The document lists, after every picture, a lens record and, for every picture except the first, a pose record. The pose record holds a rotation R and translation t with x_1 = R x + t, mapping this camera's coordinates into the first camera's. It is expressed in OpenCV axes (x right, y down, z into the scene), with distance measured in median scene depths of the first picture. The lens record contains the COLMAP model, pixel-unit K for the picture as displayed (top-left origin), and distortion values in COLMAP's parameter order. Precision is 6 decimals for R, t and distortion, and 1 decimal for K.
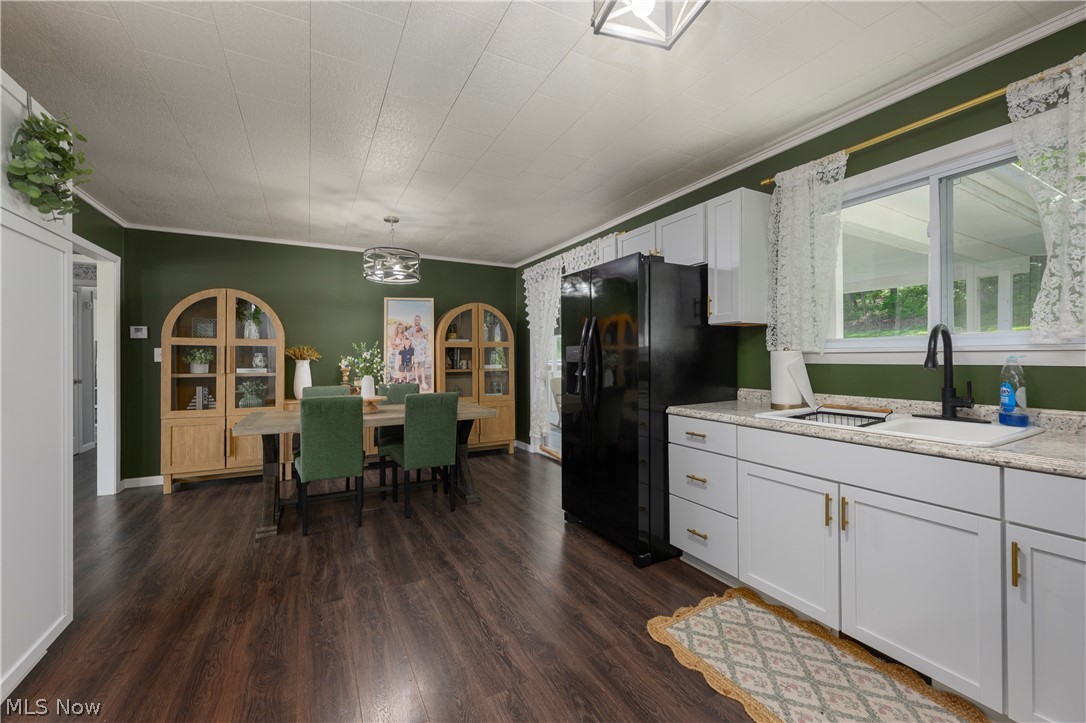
lens RADIAL K [[429.5, 0, 539.7], [0, 429.5, 361.3], [0, 0, 1]] dist [-0.000254, -0.001007]
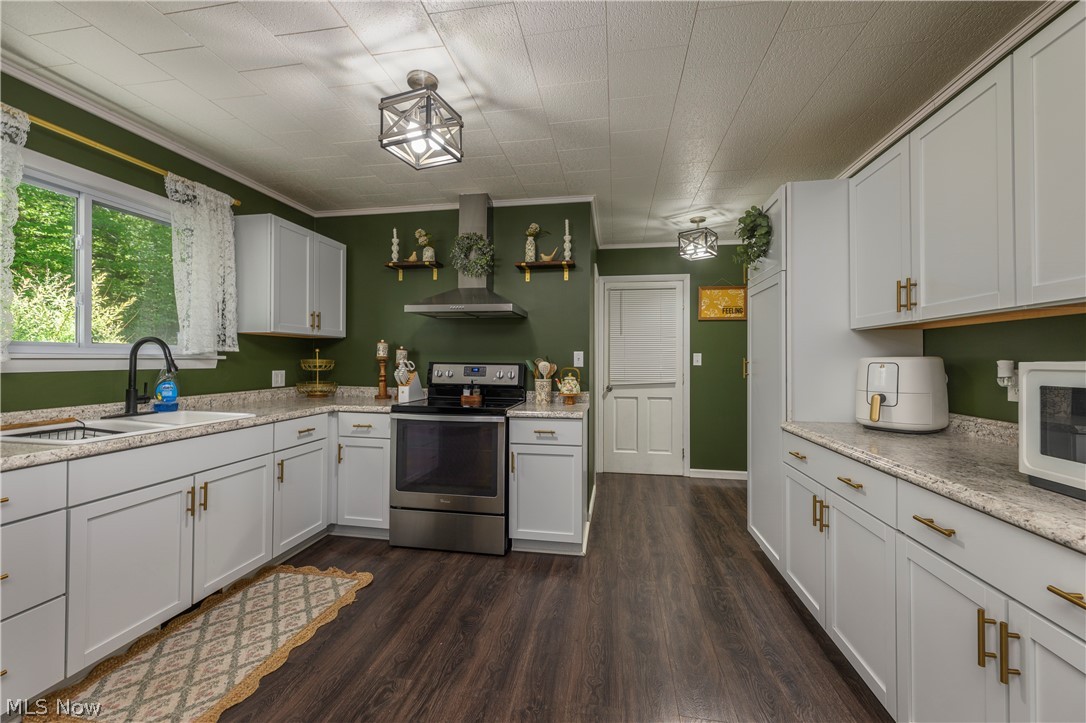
lens RADIAL K [[429.5, 0, 535.2], [0, 429.5, 357.8], [0, 0, 1]] dist [-0.000254, -0.001007]
pose [[-0.779869, 0.006127, 0.625913, -0.729637], [0.007118, 0.999974, -0.000920, -0.017749], [-0.625903, 0.003737, -0.779892, 1.327718]]
